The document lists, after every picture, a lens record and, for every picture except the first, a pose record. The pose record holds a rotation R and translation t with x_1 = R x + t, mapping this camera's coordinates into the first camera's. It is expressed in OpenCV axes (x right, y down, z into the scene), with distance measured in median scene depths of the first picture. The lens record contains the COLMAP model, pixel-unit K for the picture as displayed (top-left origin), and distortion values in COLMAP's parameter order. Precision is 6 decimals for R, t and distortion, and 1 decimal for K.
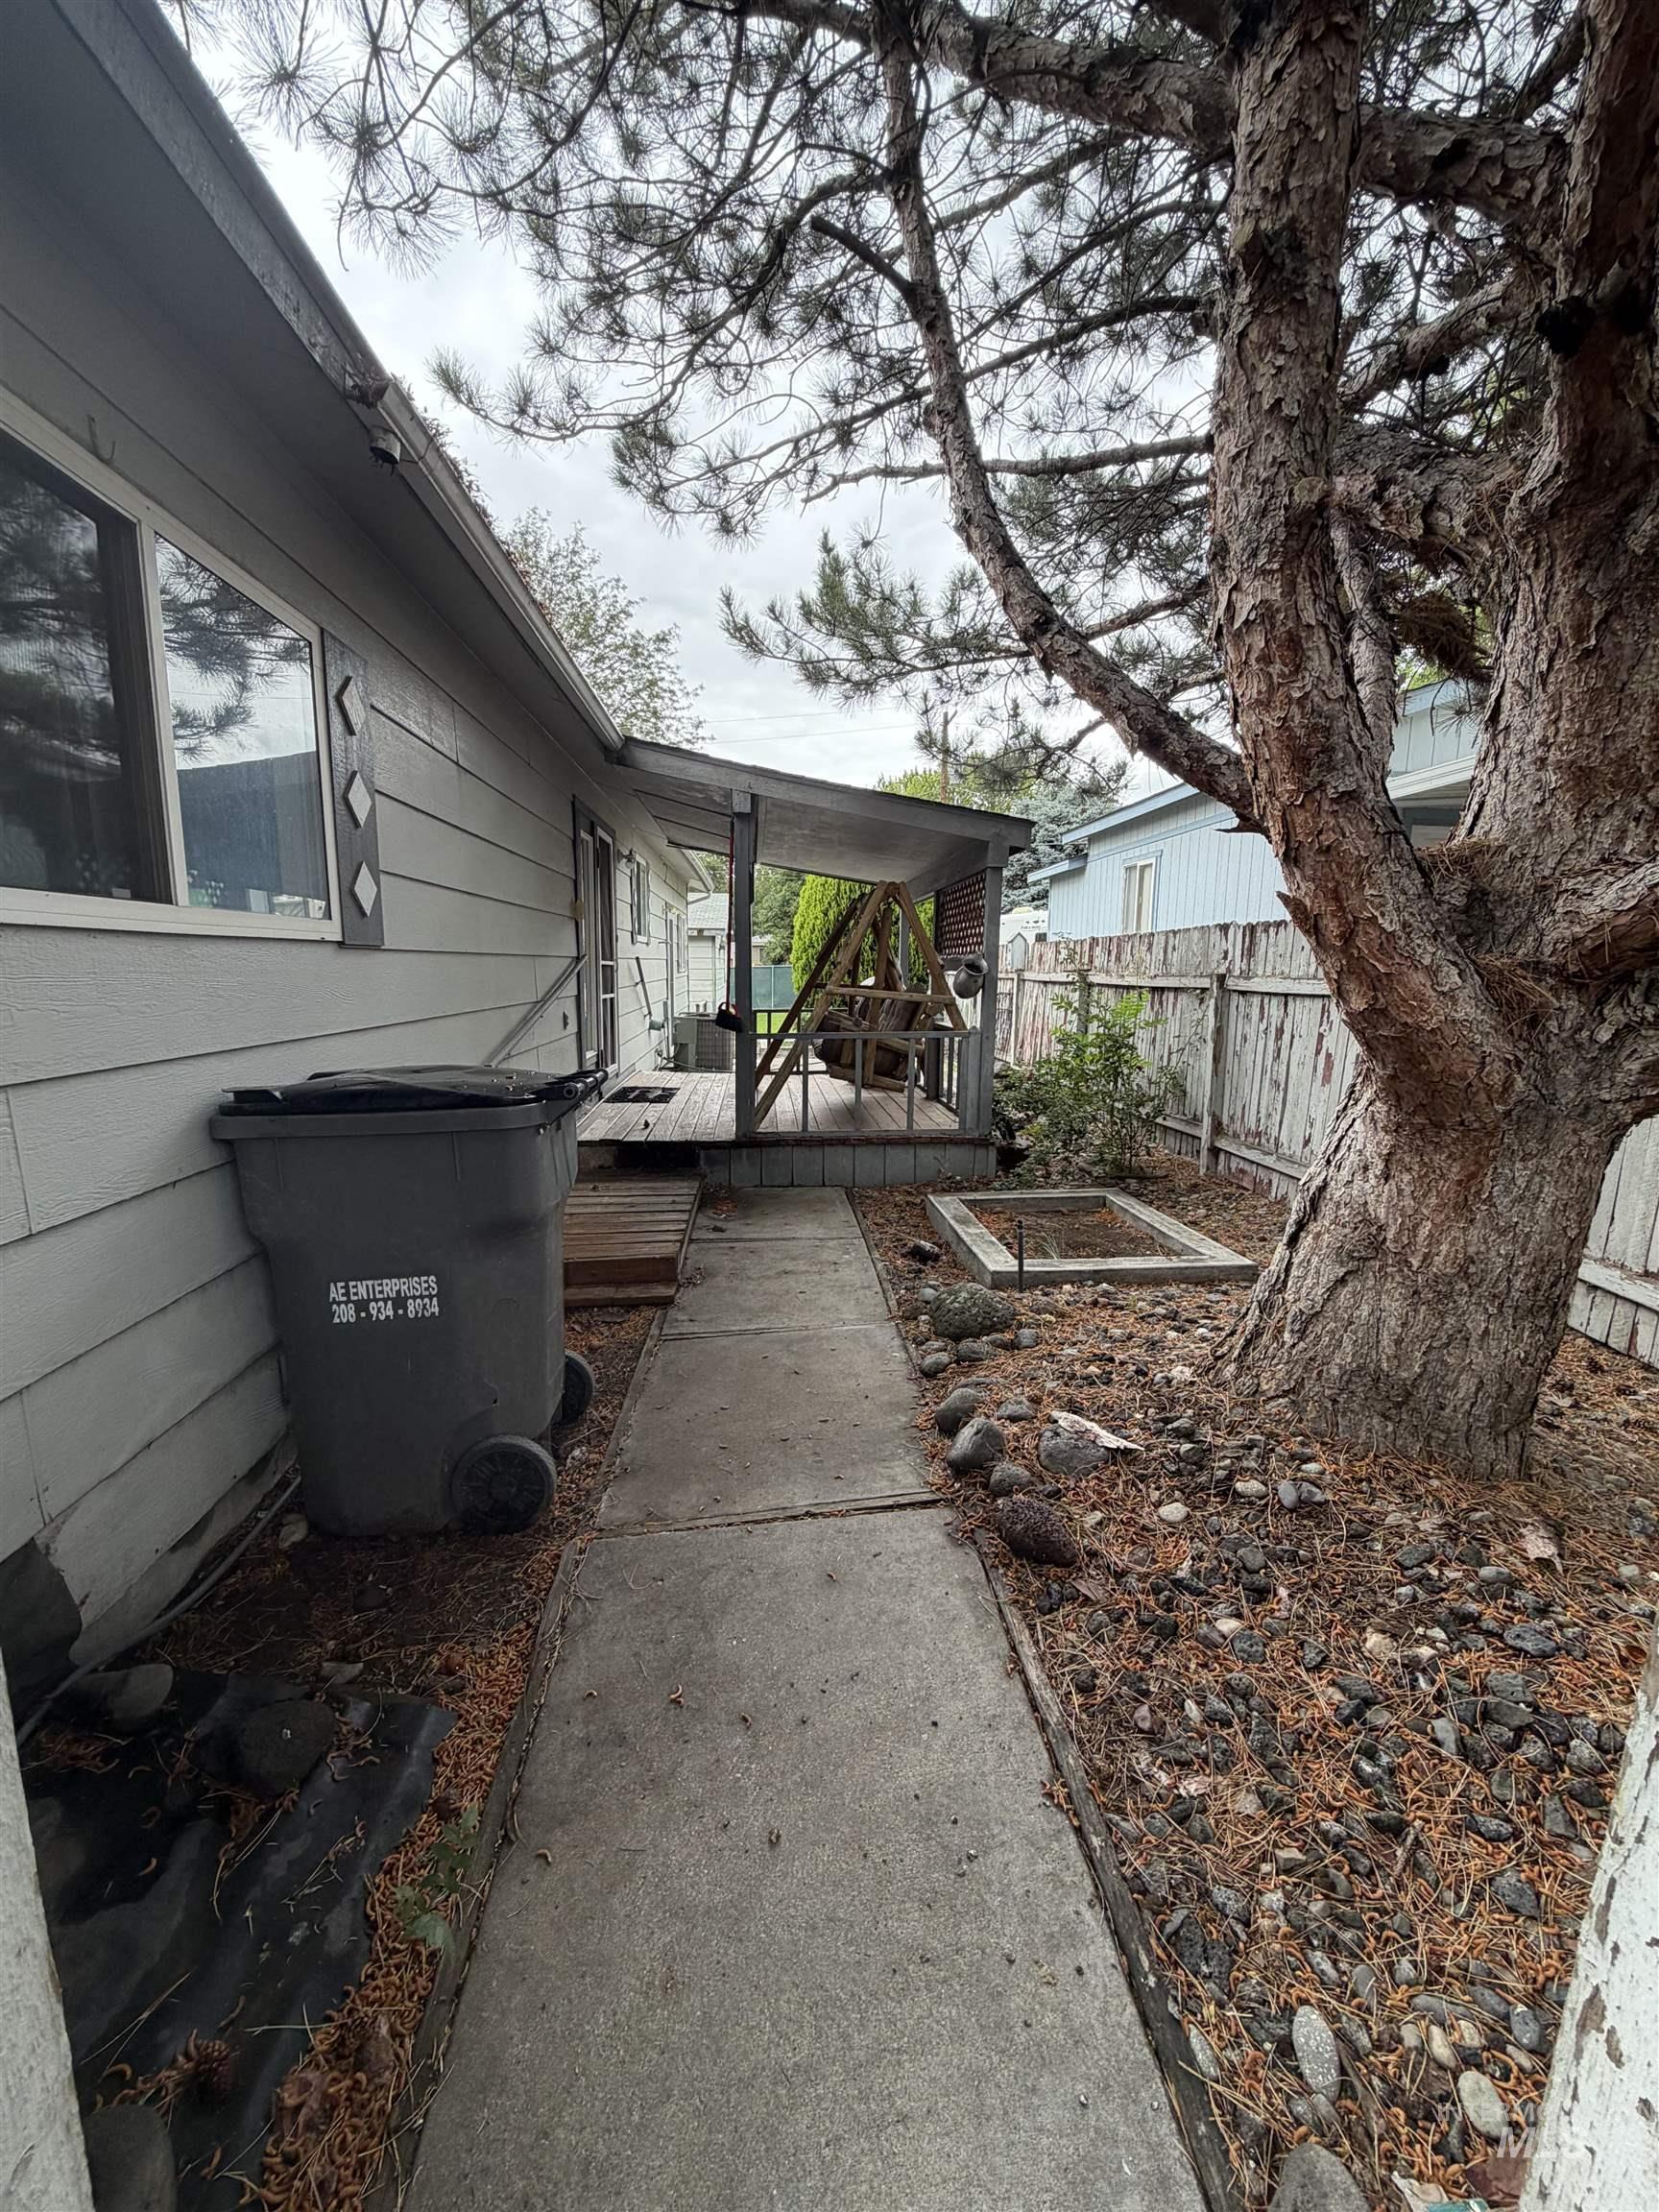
lens RADIAL K [[888.4, 0, 827.4], [0, 888.4, 1117.3], [0, 0, 1]] dist [-0.002039, -0.000047]
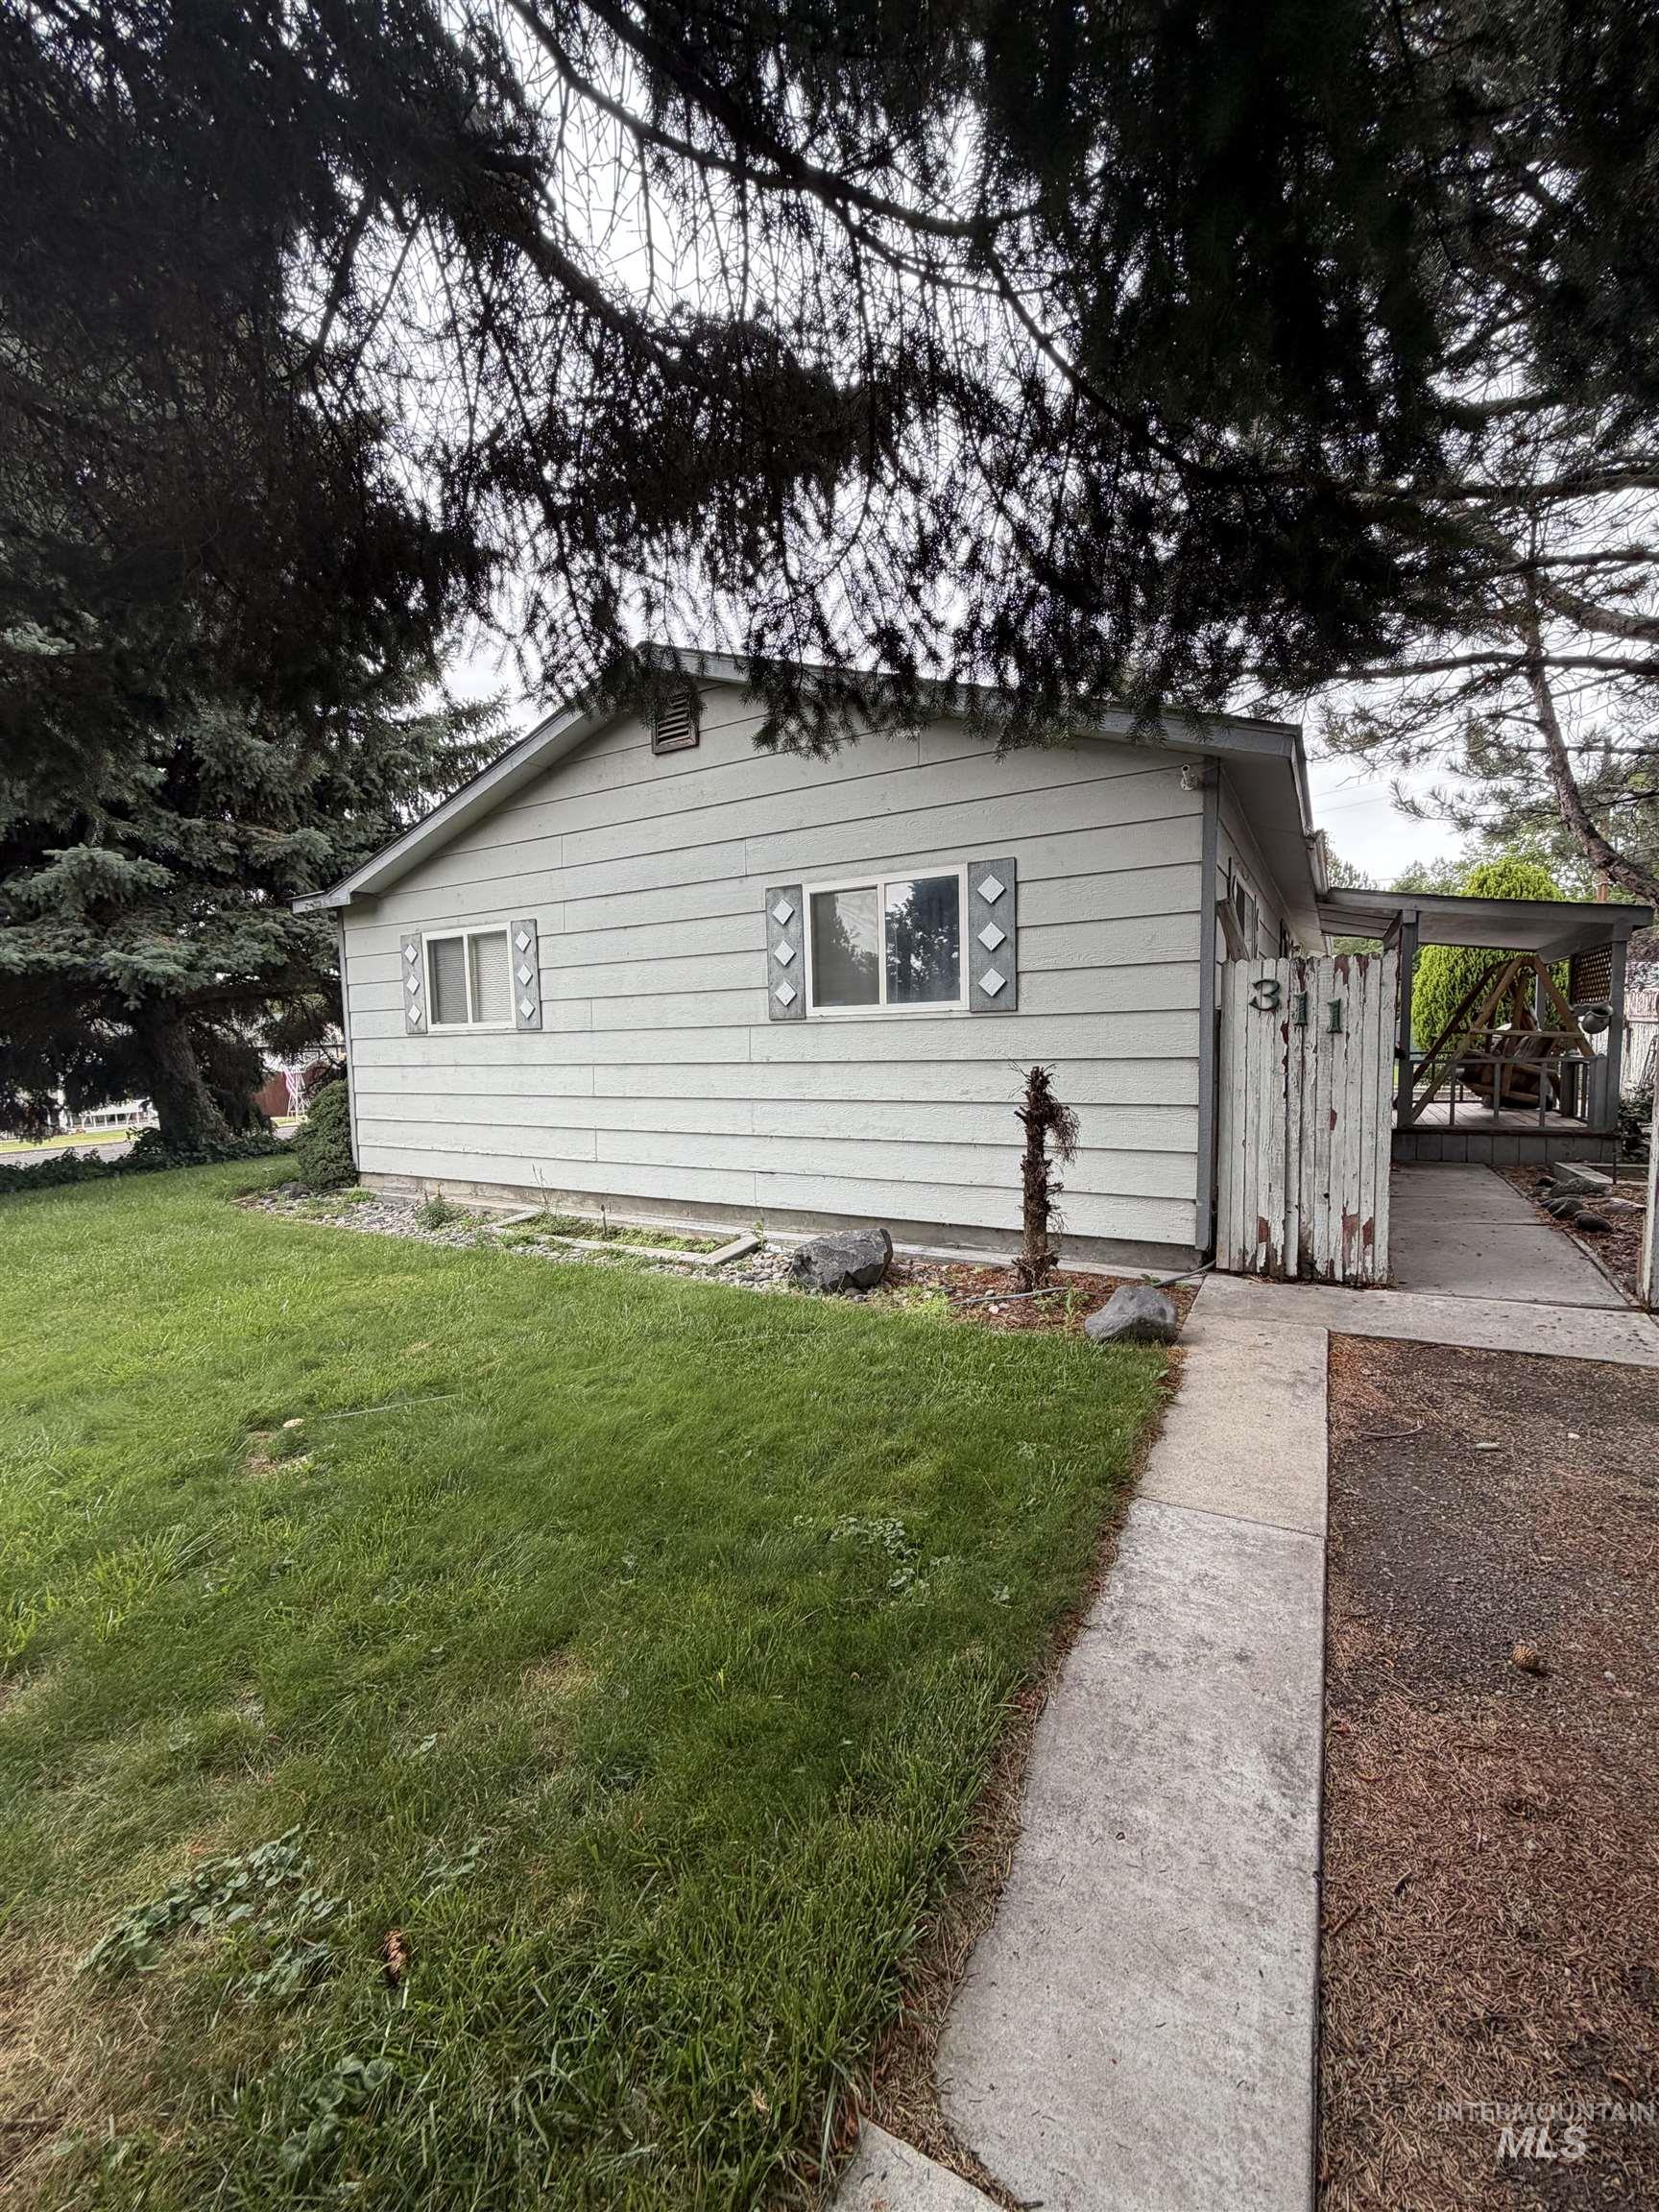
lens RADIAL K [[888.4, 0, 840.8], [0, 888.4, 1126.1], [0, 0, 1]] dist [-0.002039, -0.000047]
pose [[0.829345, 0.013198, -0.558581, -0.042652], [-0.050126, 0.997447, -0.050857, 0.137398], [0.556483, 0.070178, 0.827890, -0.778190]]
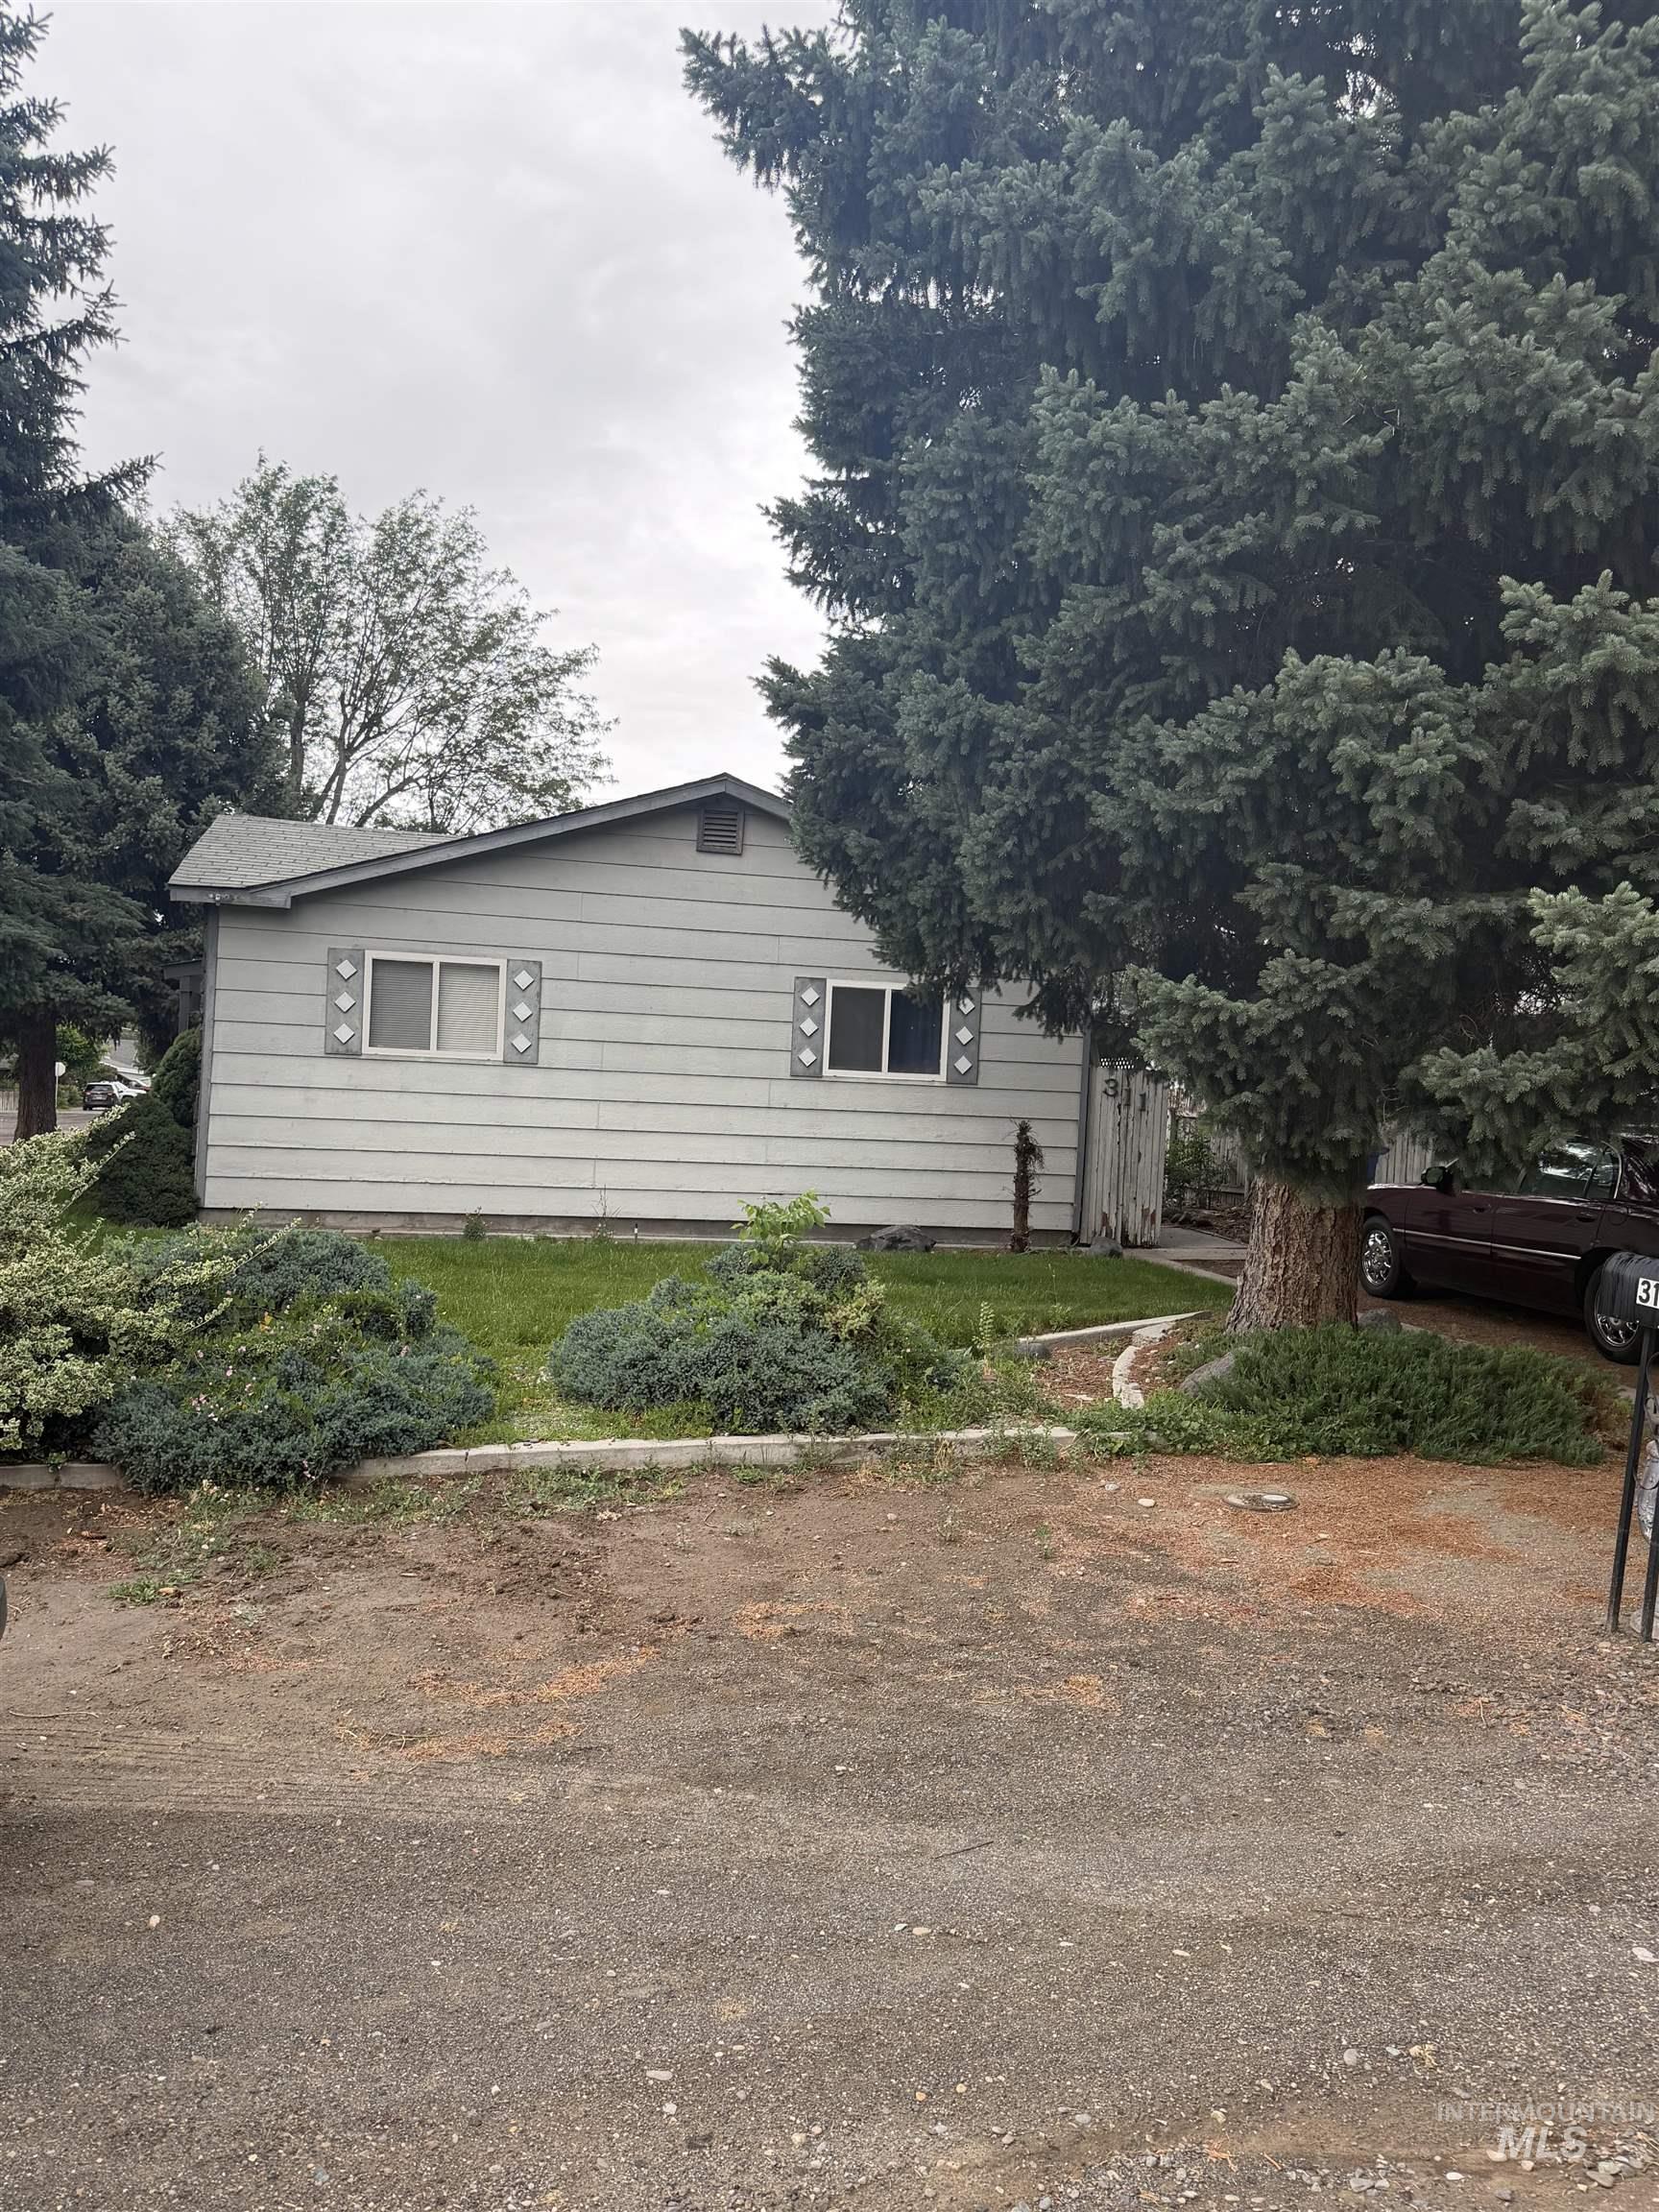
lens RADIAL K [[1739.7, 0, 822.7], [0, 1739.7, 1125.3], [0, 0, 1]] dist [0.056622, -0.063741]
pose [[0.987240, 0.022163, 0.157691, -2.066621], [-0.003147, 0.992789, -0.119834, 0.573257], [-0.159210, 0.117809, 0.980190, -4.328692]]
